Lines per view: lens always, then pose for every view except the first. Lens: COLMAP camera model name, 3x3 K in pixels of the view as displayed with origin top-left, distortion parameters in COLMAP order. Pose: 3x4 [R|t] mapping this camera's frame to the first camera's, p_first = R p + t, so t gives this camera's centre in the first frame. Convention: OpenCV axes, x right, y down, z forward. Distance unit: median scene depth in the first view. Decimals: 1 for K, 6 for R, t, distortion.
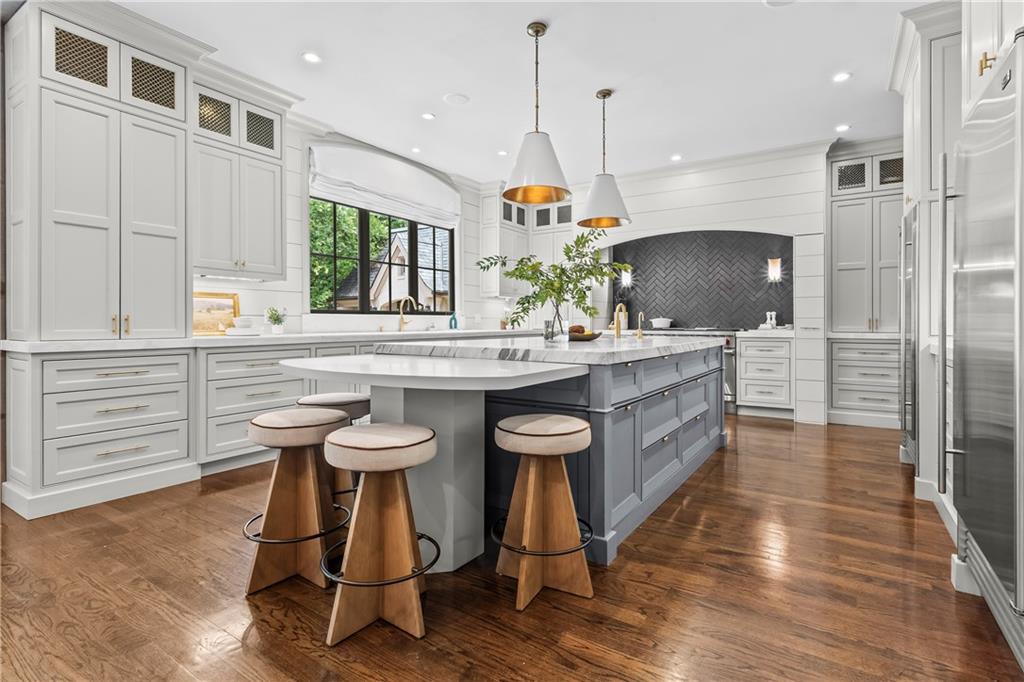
lens RADIAL K [[486.3, 0, 533.9], [0, 486.3, 326.6], [0, 0, 1]] dist [0.003615, 0.000598]
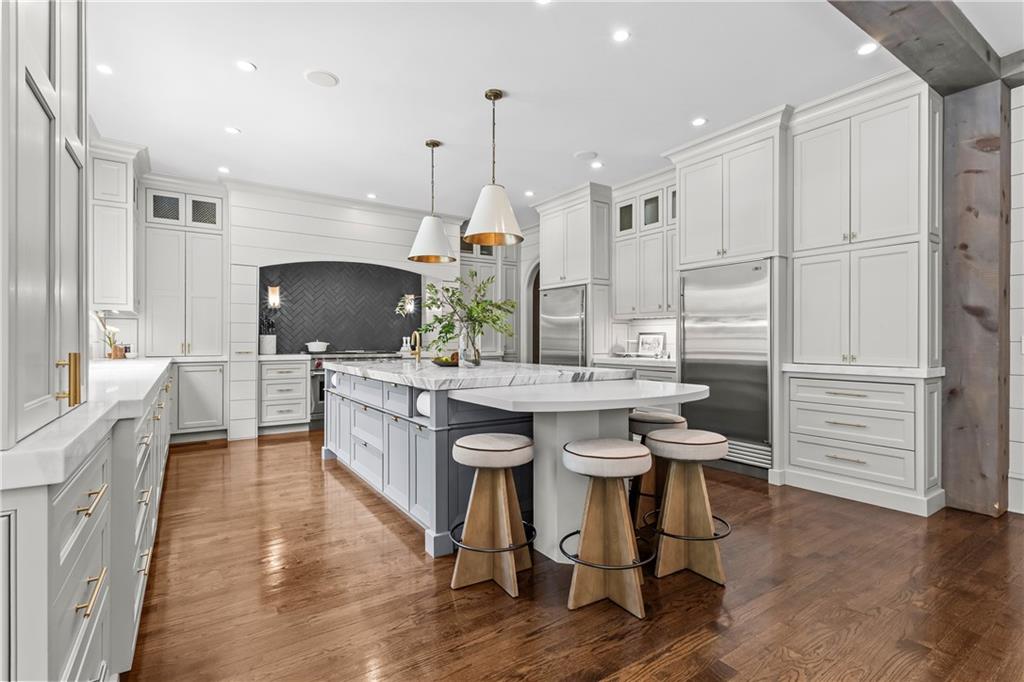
lens RADIAL K [[486.3, 0, 513.4], [0, 486.3, 339.0], [0, 0, 1]] dist [0.003615, 0.000598]
pose [[0.401297, 0.002653, 0.915944, -0.540960], [0.006714, 0.999960, -0.005838, -0.016474], [-0.915923, 0.008493, 0.401263, 0.255508]]
